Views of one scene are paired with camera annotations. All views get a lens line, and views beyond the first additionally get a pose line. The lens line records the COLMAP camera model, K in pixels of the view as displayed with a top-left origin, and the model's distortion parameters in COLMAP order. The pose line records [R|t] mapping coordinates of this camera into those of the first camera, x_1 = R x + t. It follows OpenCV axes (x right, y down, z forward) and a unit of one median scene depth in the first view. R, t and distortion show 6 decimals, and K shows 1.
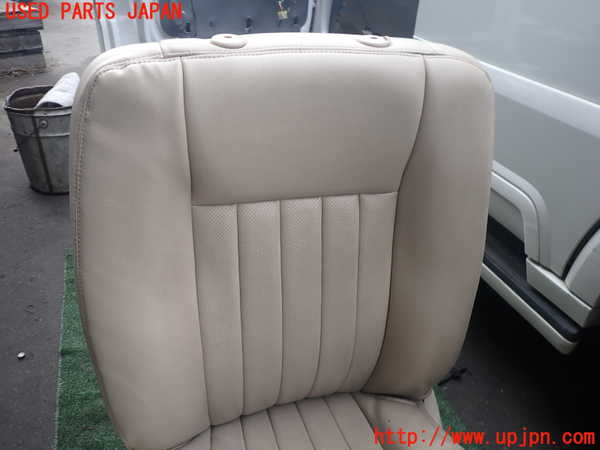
lens RADIAL K [[440.8, 0, 300.0], [0, 440.8, 225.0], [0, 0, 1]] dist [0.058806, -0.077649]
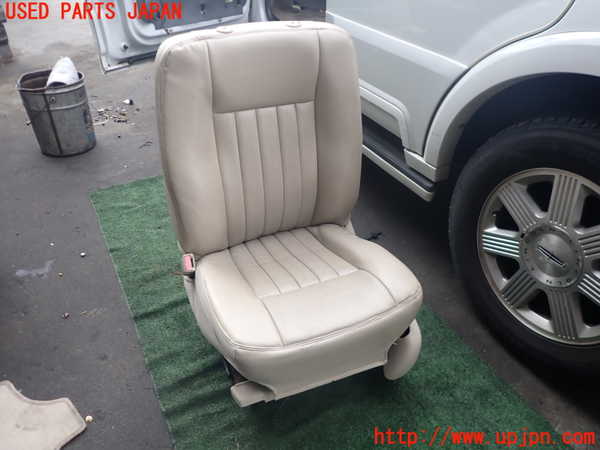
lens RADIAL K [[447.0, 0, 300.0], [0, 447.0, 225.0], [0, 0, 1]] dist [-0.001118, -0.001544]
pose [[0.989324, -0.111737, 0.093558, -0.057257], [0.106176, 0.992384, 0.062459, 0.222390], [-0.099824, -0.051859, 0.993653, -0.645422]]
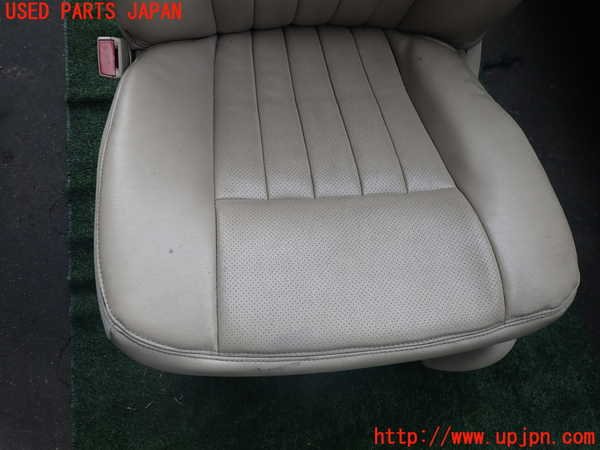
lens RADIAL K [[447.0, 0, 300.0], [0, 447.0, 225.0], [0, 0, 1]] dist [-0.001118, -0.001544]
pose [[0.984525, 0.172380, -0.031546, 0.042946], [-0.123784, 0.811492, 0.571103, 0.186459], [0.124046, -0.558361, 0.820272, 0.067611]]
